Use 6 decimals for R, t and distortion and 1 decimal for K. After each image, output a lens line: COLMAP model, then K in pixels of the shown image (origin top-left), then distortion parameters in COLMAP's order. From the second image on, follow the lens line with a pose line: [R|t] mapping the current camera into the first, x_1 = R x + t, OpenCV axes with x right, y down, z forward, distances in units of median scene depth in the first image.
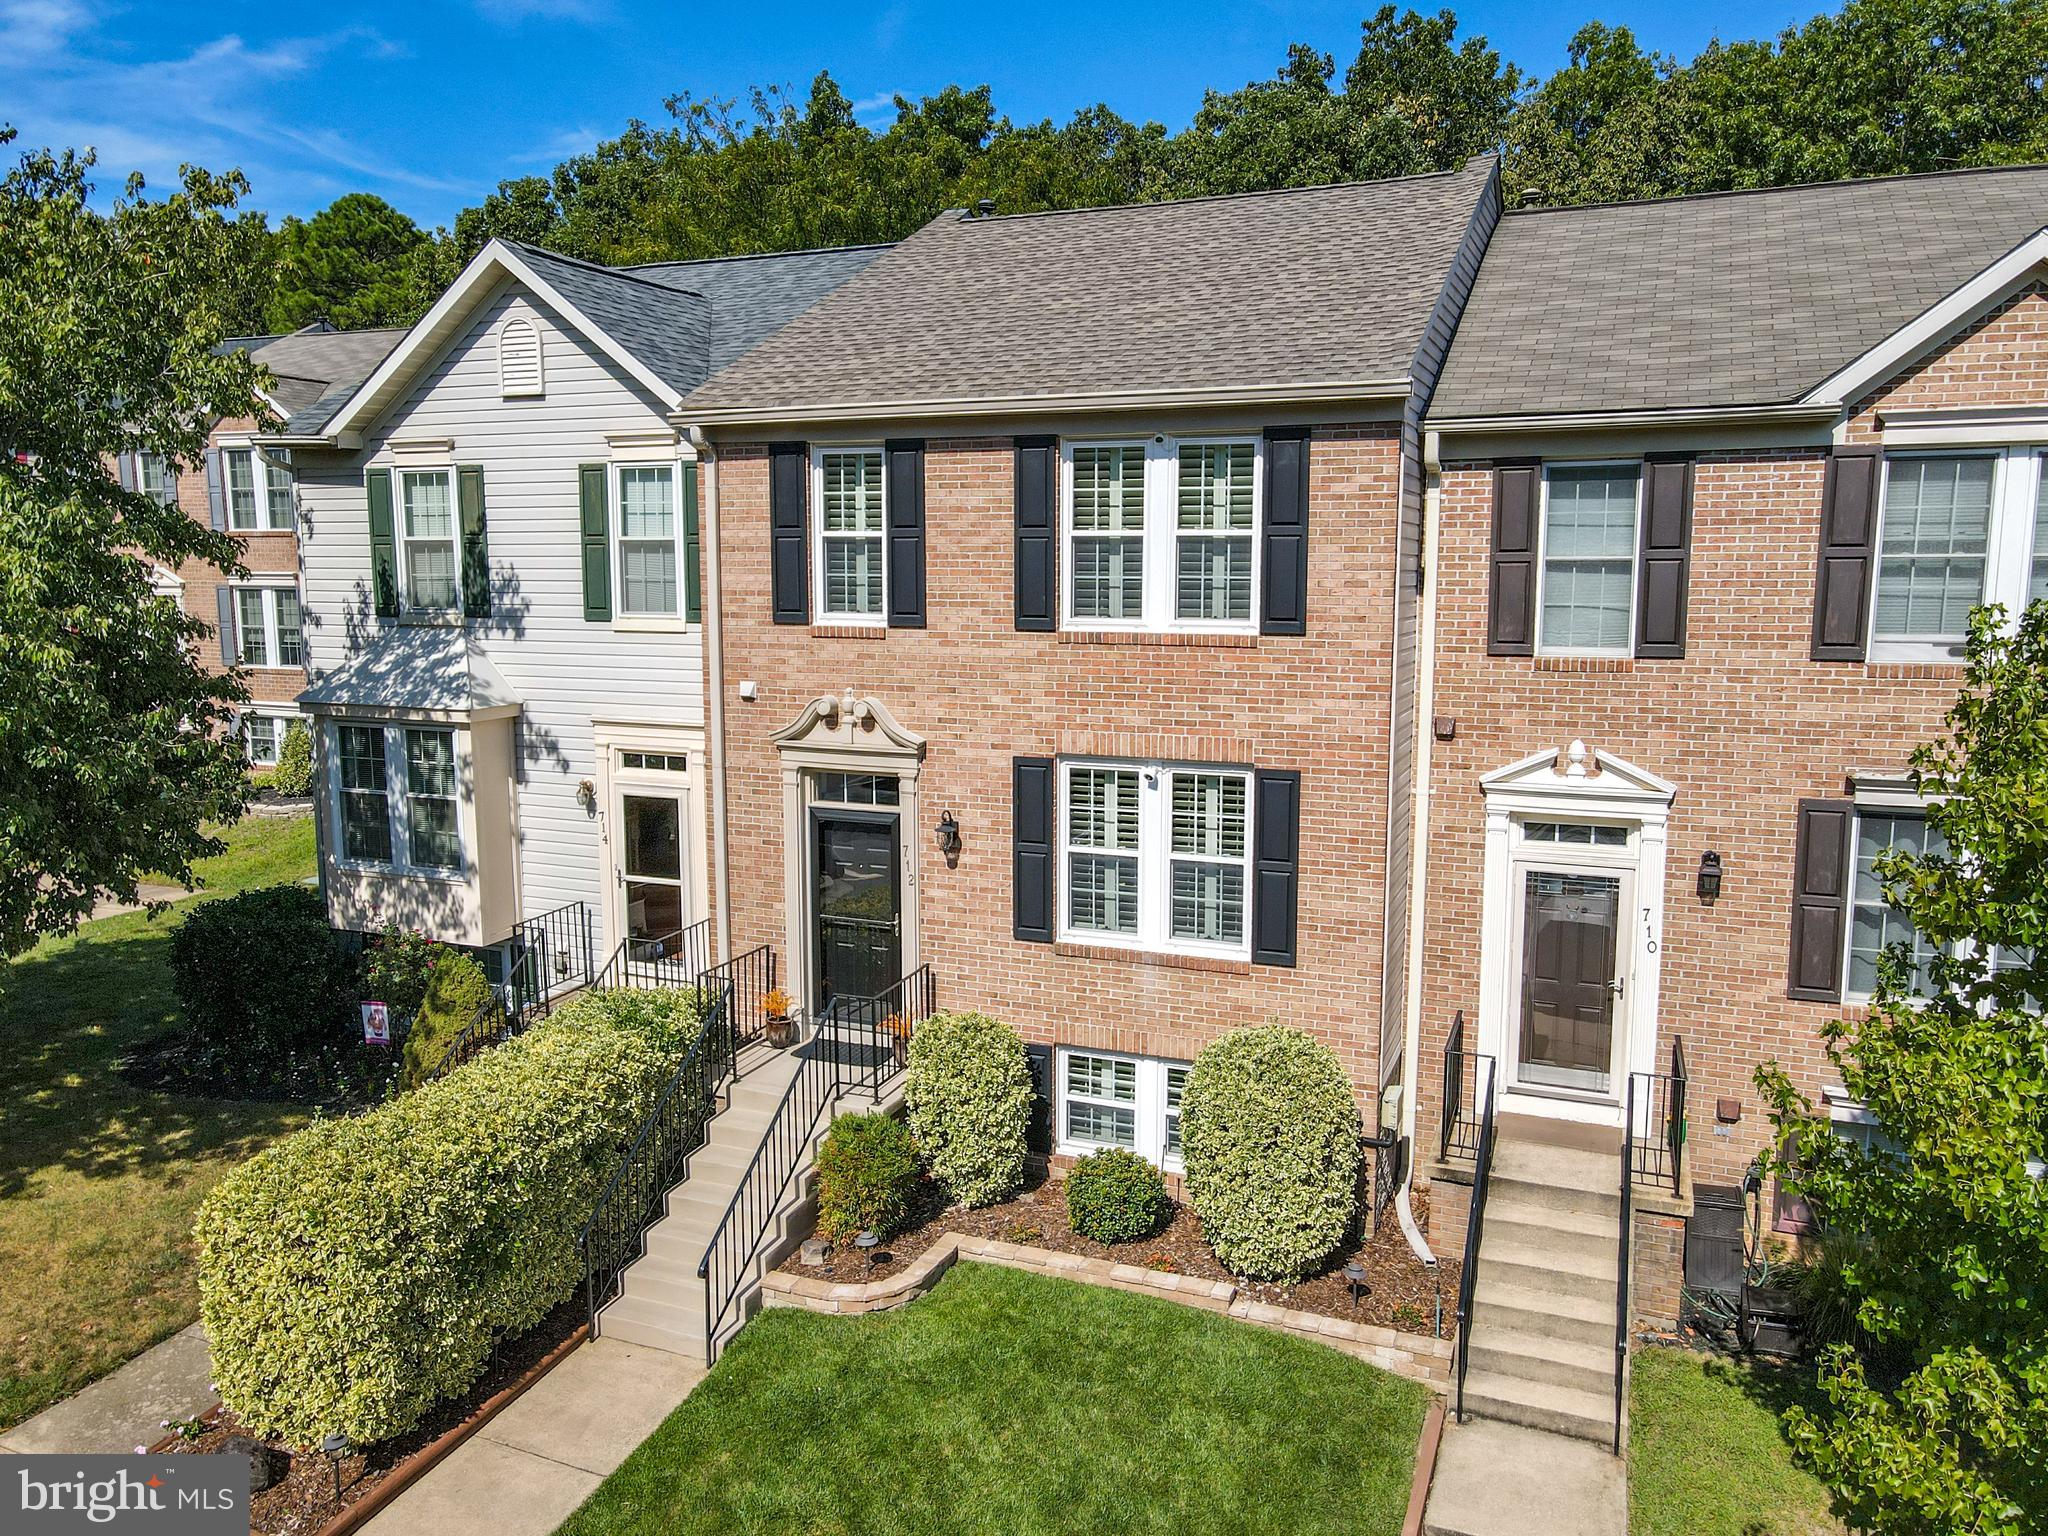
lens RADIAL K [[1470.3, 0, 1024.0], [0, 1470.3, 768.0], [0, 0, 1]] dist [-0.004382, 0.074789]
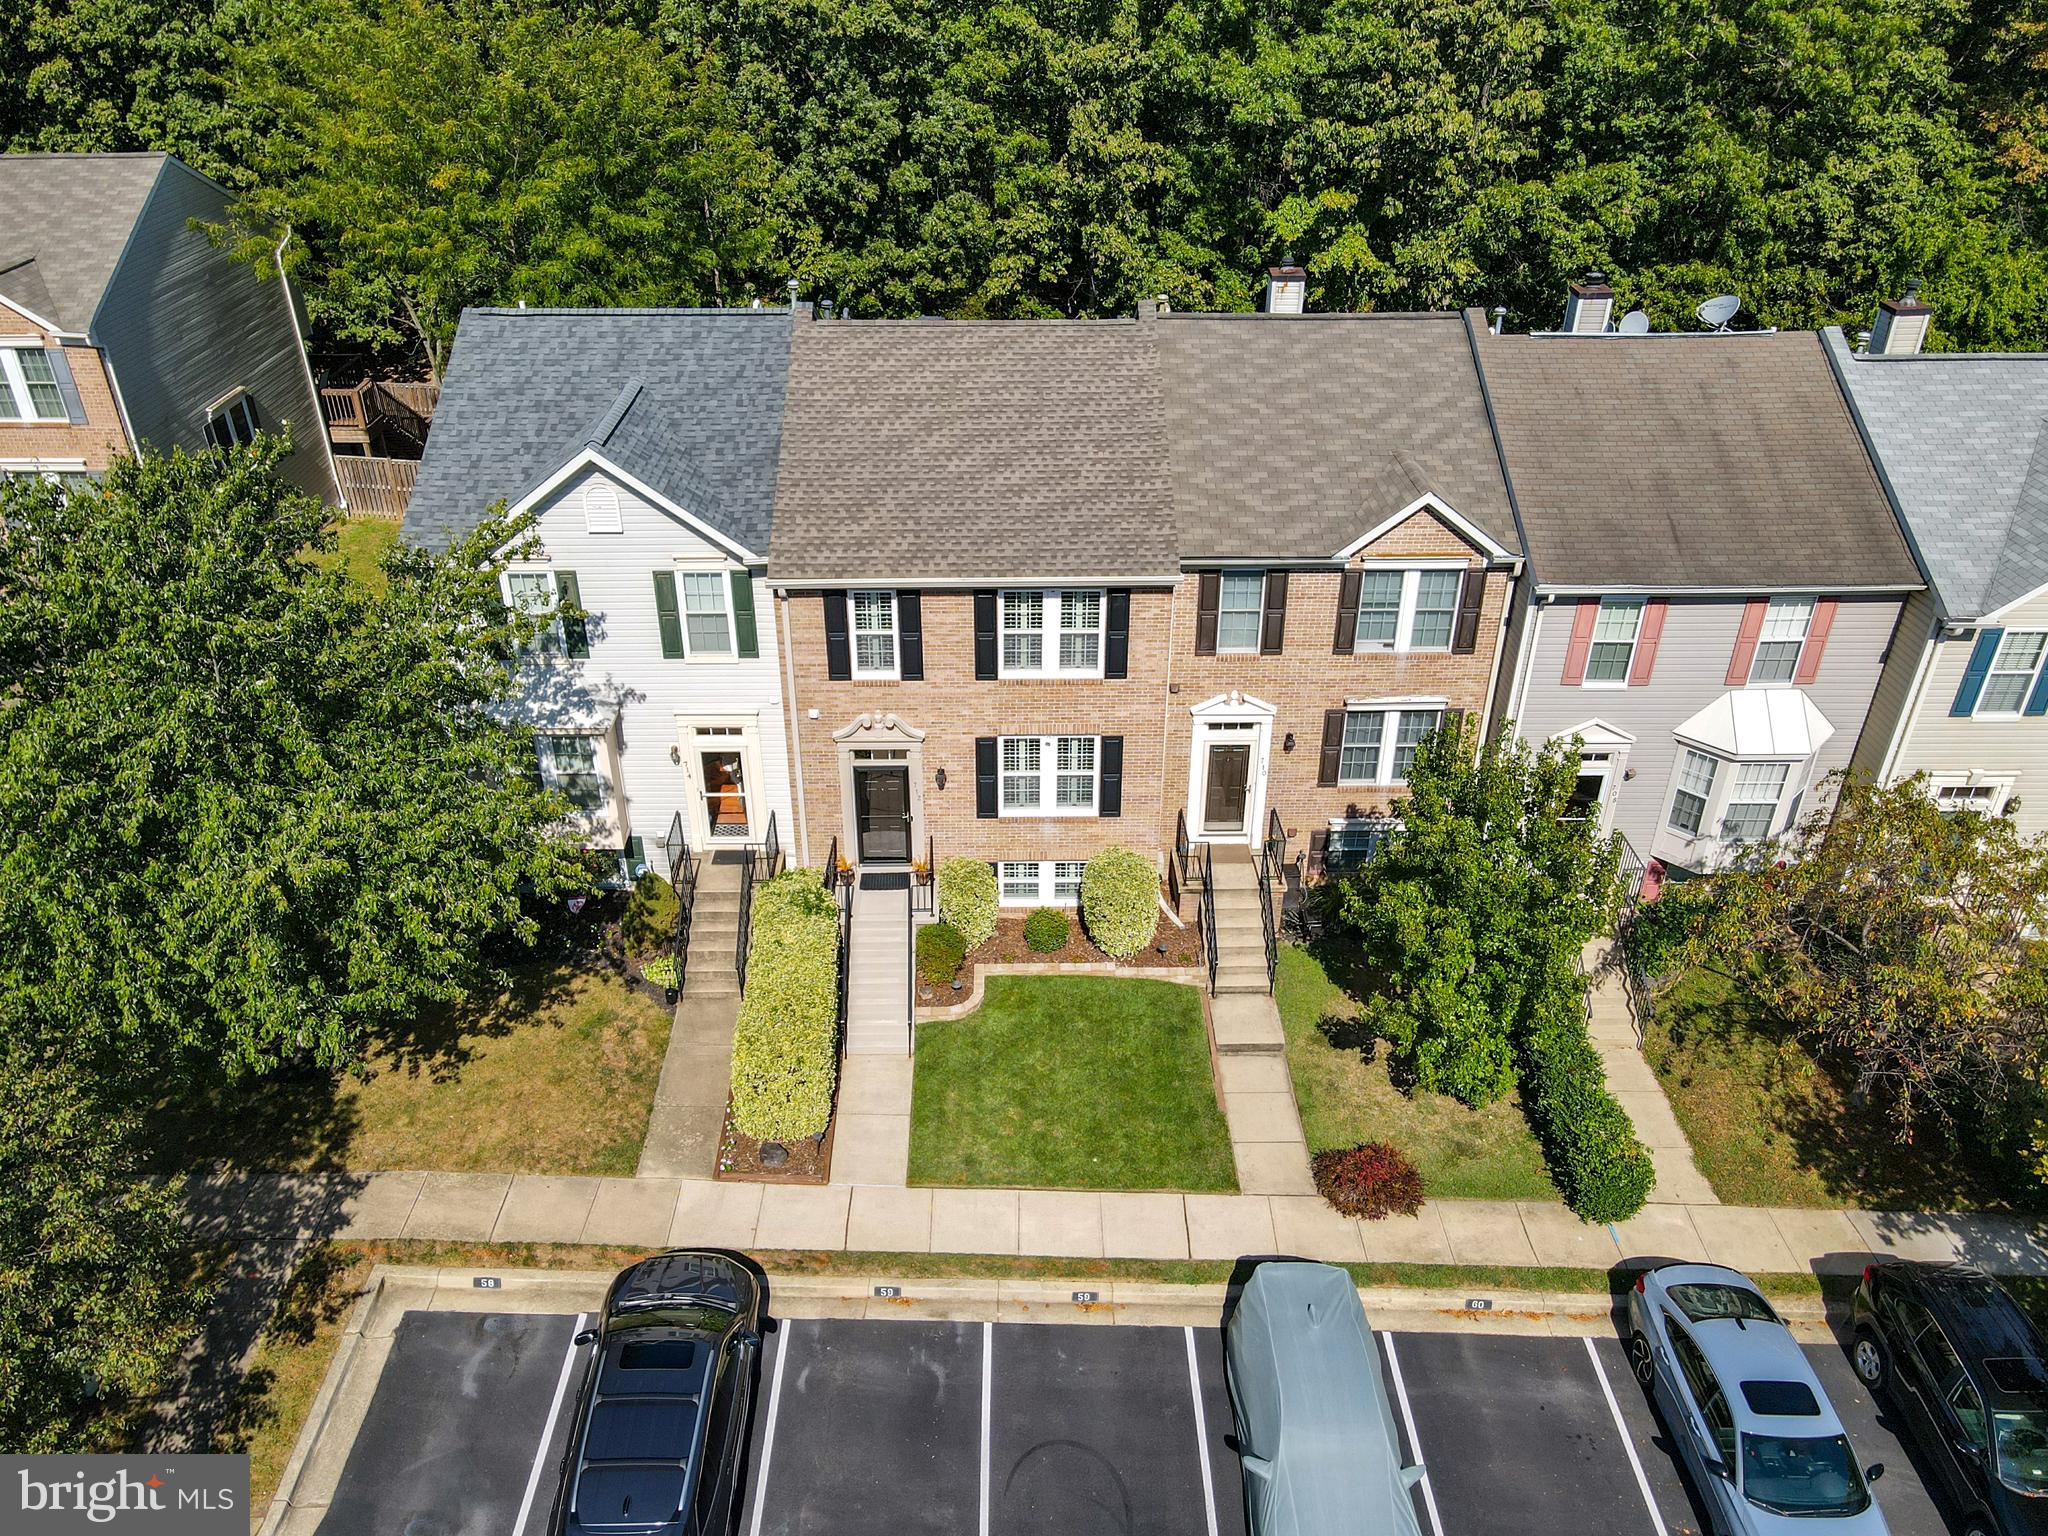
lens RADIAL K [[1470.3, 0, 1024.0], [0, 1470.3, 768.0], [0, 0, 1]] dist [-0.004382, 0.074789]
pose [[0.918302, -0.202475, 0.340184, -0.630377], [0.055214, 0.916417, 0.396398, -0.753095], [-0.392011, -0.345230, 0.852727, -0.708535]]
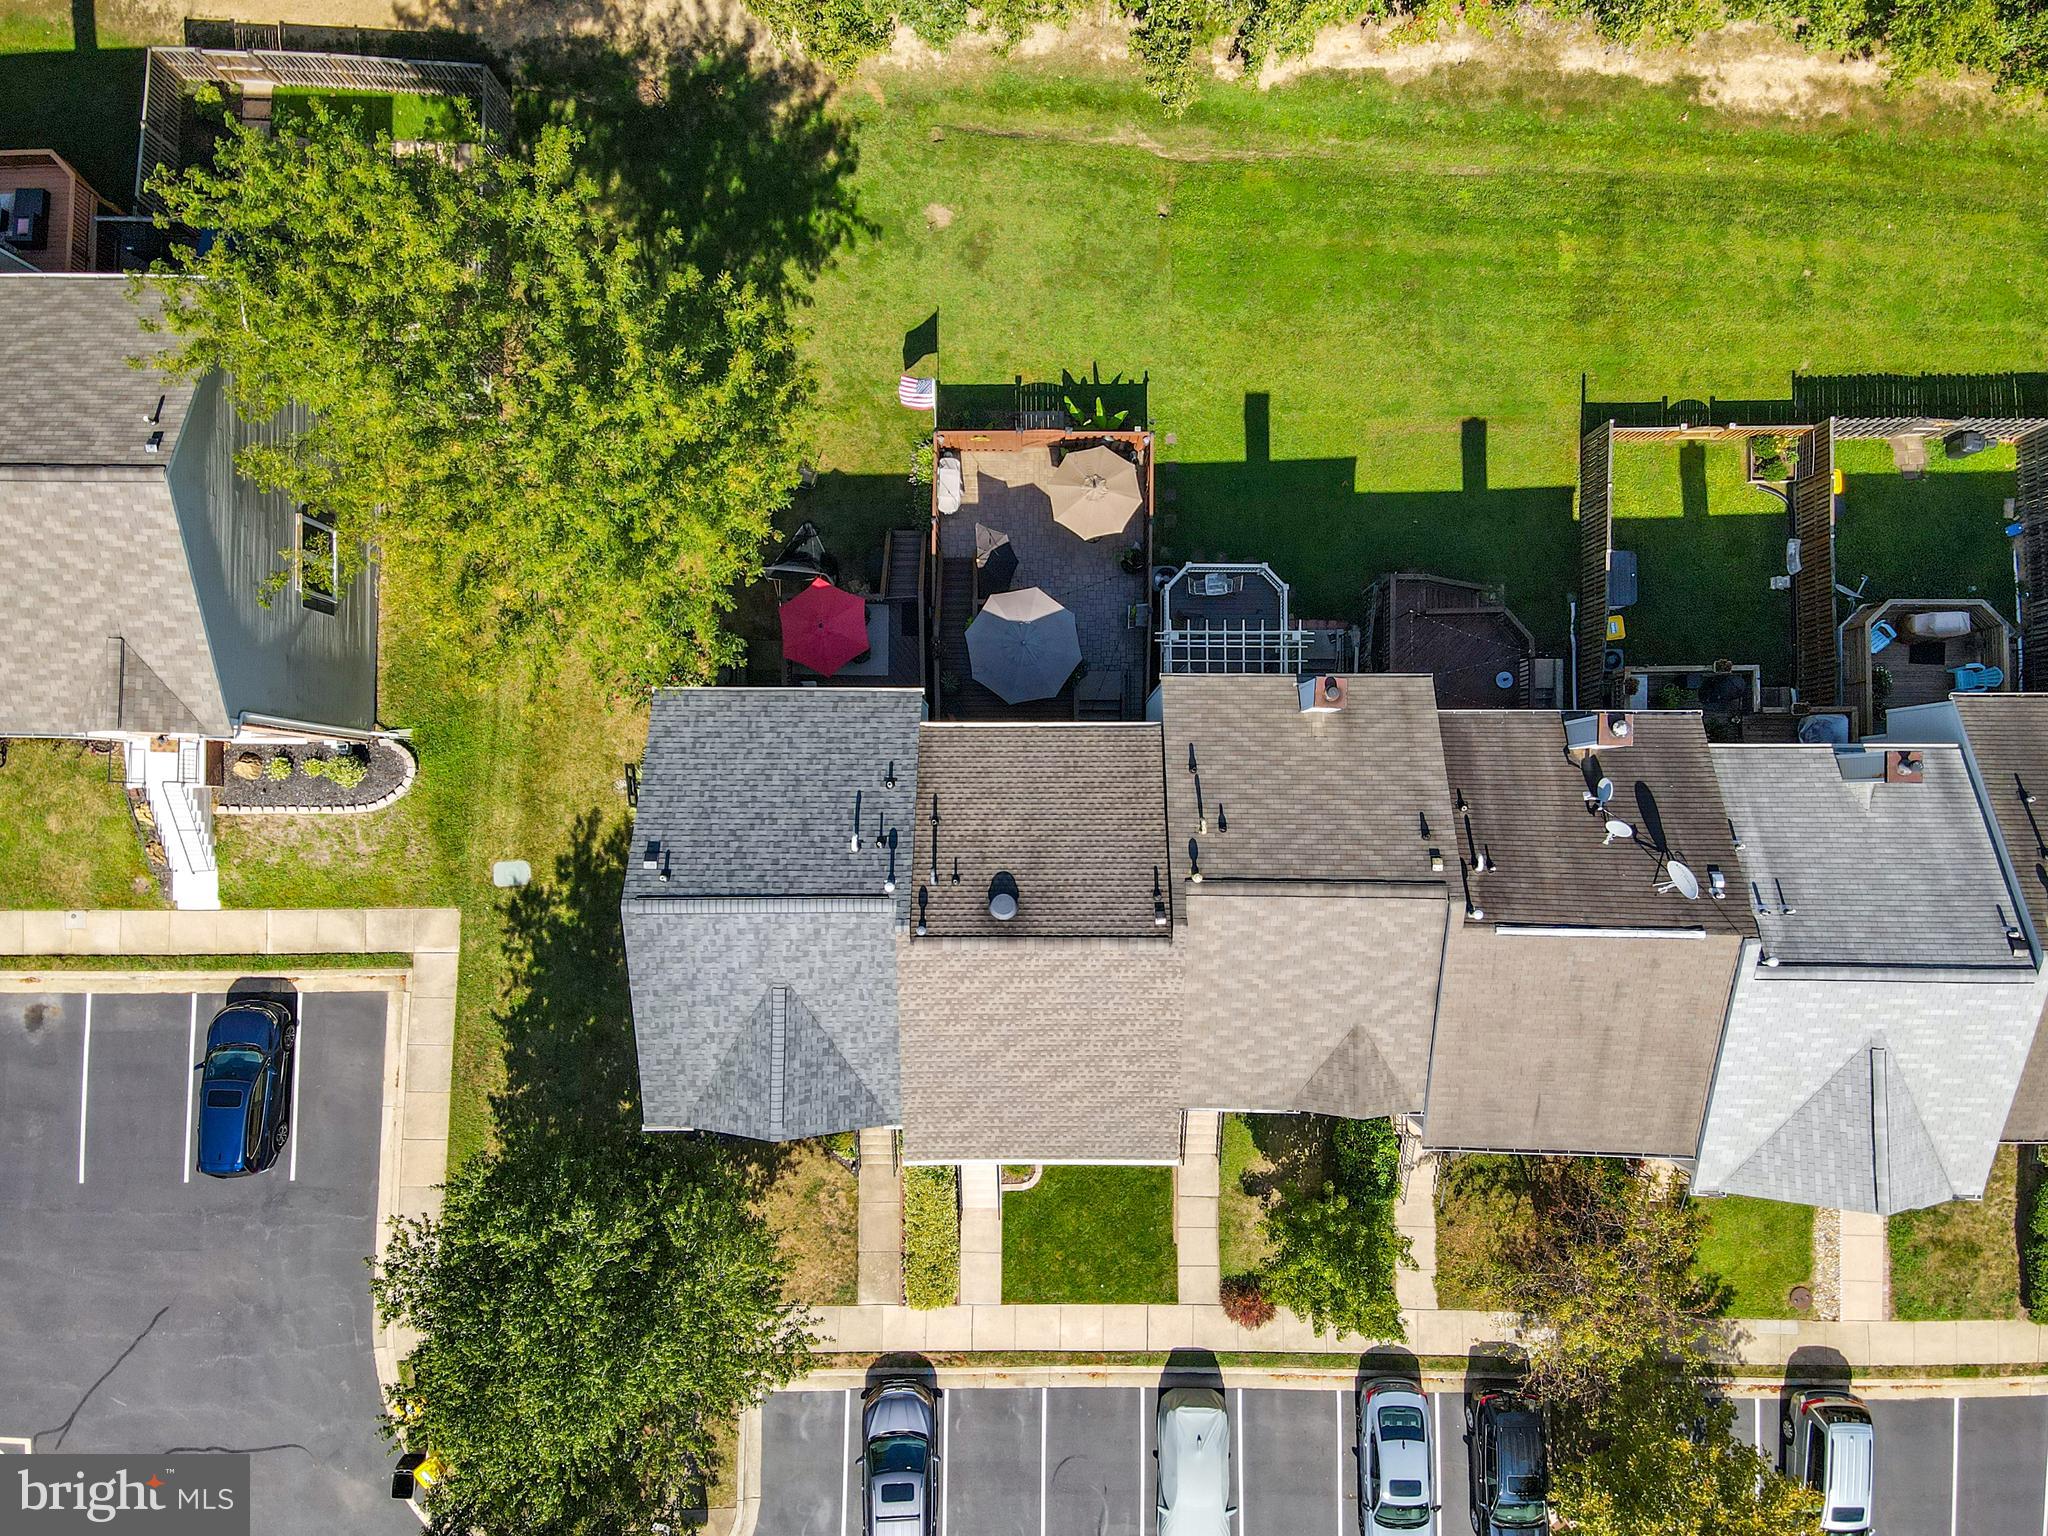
lens RADIAL K [[1410.1, 0, 1024.0], [0, 1410.1, 768.0], [0, 0, 1]] dist [0.156556, 0.000303]
pose [[0.925574, -0.378251, 0.015460, 0.180295], [0.061046, 0.189432, 0.979994, -2.987840], [-0.373613, -0.906113, 0.198424, 1.077649]]
